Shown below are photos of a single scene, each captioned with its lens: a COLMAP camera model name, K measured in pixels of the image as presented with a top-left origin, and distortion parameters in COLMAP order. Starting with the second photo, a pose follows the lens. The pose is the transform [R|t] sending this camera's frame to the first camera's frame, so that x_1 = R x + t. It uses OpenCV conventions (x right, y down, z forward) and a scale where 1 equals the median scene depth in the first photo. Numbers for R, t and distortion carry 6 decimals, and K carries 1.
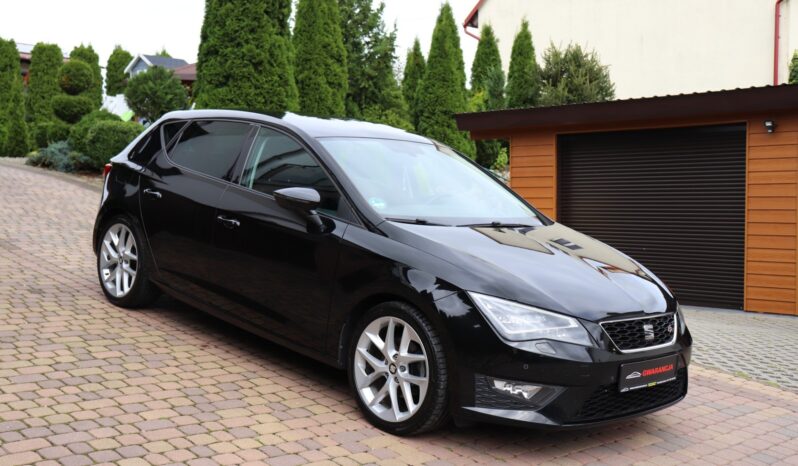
lens RADIAL K [[920.3, 0, 399.0], [0, 920.3, 233.0], [0, 0, 1]] dist [-0.012977, 0.013220]
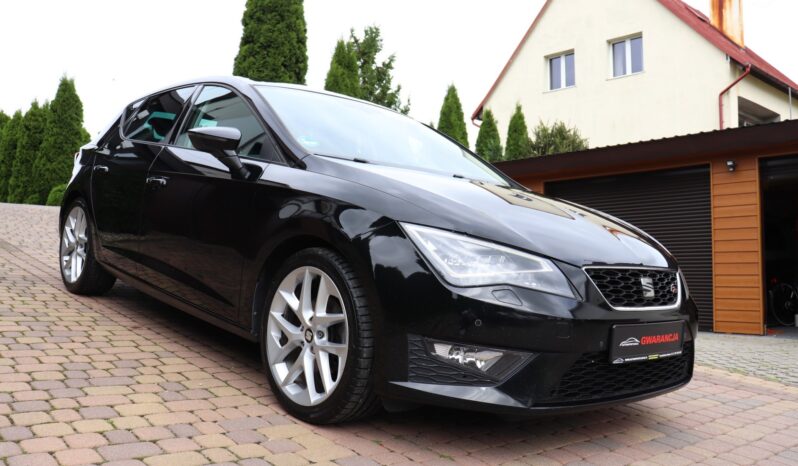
lens RADIAL K [[705.5, 0, 399.0], [0, 705.5, 233.0], [0, 0, 1]] dist [-0.156286, 0.142616]
pose [[0.999054, -0.000328, -0.043497, 0.089507], [-0.003630, 0.995856, -0.090874, 0.112020], [0.043346, 0.090946, 0.994912, 0.408249]]
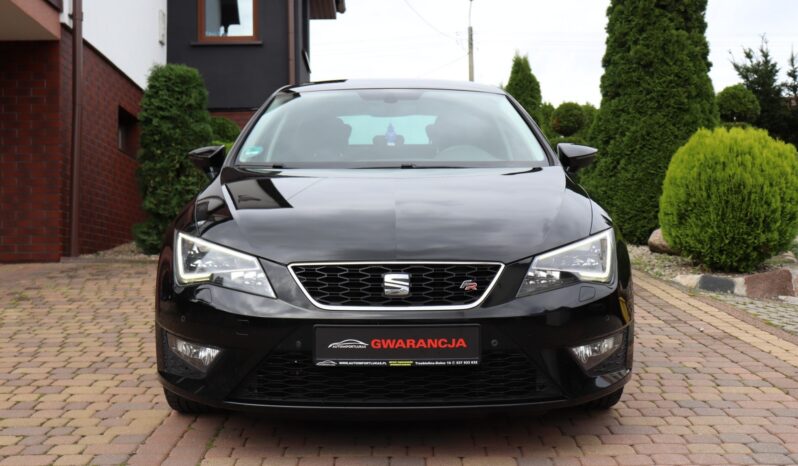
lens RADIAL K [[930.2, 0, 399.0], [0, 930.2, 233.0], [0, 0, 1]] dist [0.015331, 0.015970]
pose [[0.709848, -0.059054, -0.701875, 0.723519], [0.001761, 0.996625, -0.082074, 0.122041], [0.704352, 0.057024, 0.707556, 0.505259]]
